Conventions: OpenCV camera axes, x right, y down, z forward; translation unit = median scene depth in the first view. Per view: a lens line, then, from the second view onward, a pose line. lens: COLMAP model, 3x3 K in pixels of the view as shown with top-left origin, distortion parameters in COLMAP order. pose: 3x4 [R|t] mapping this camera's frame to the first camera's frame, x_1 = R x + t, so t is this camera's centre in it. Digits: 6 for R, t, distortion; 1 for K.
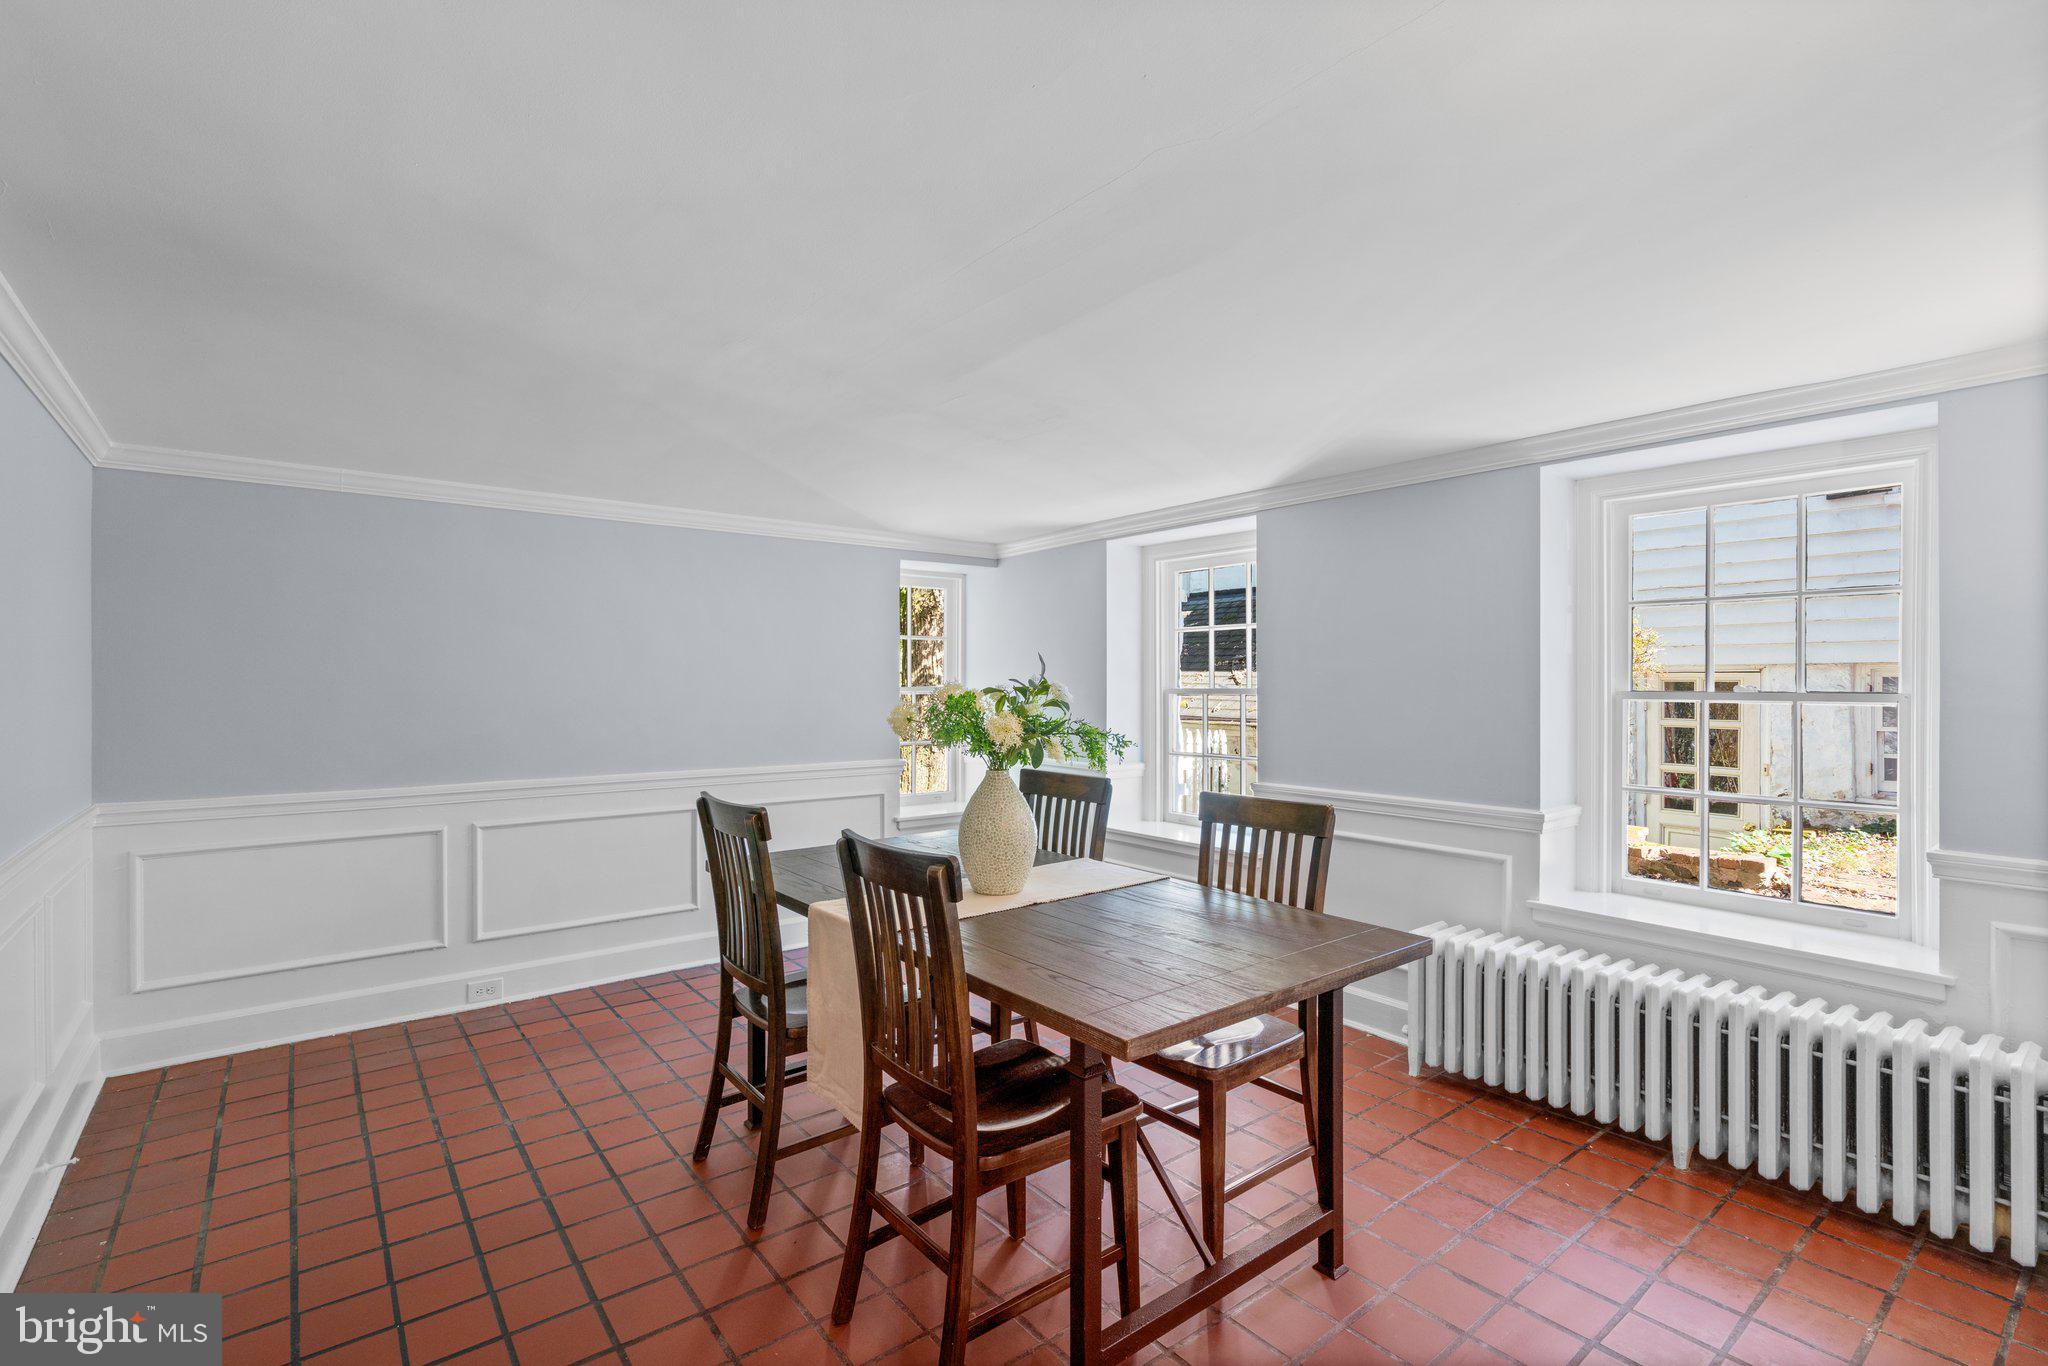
lens RADIAL K [[923.9, 0, 1021.3], [0, 923.9, 687.0], [0, 0, 1]] dist [-0.017385, 0.006584]
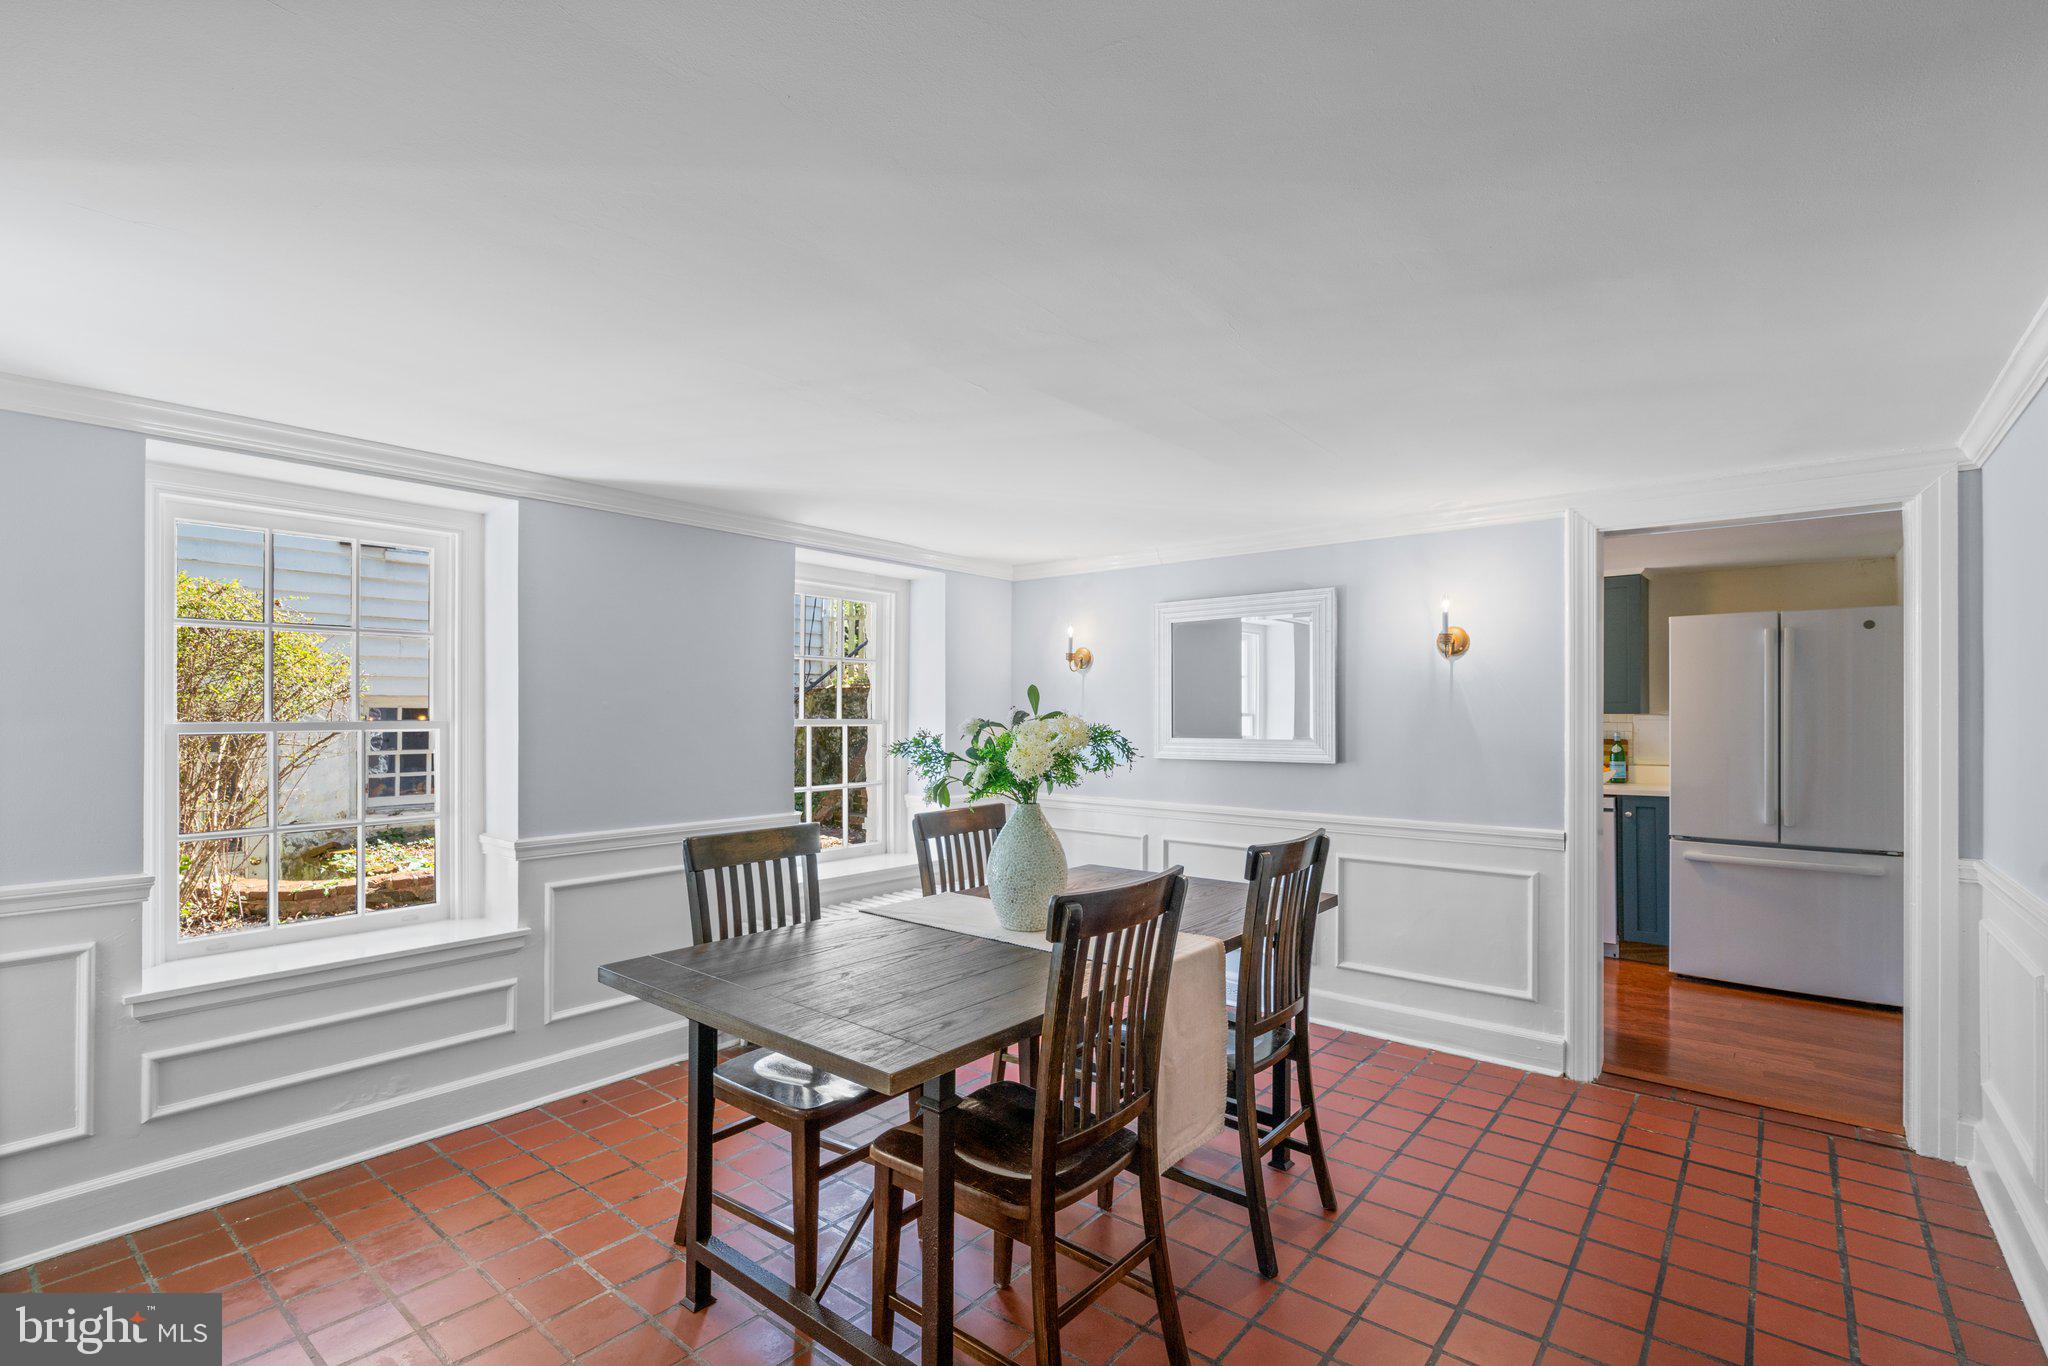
lens RADIAL K [[923.9, 0, 1021.3], [0, 923.9, 687.0], [0, 0, 1]] dist [-0.017385, 0.006584]
pose [[-0.201517, 0.031808, 0.978968, -0.457123], [-0.003633, 0.999441, -0.033221, -0.000930], [-0.979478, -0.010251, -0.201289, 0.558690]]
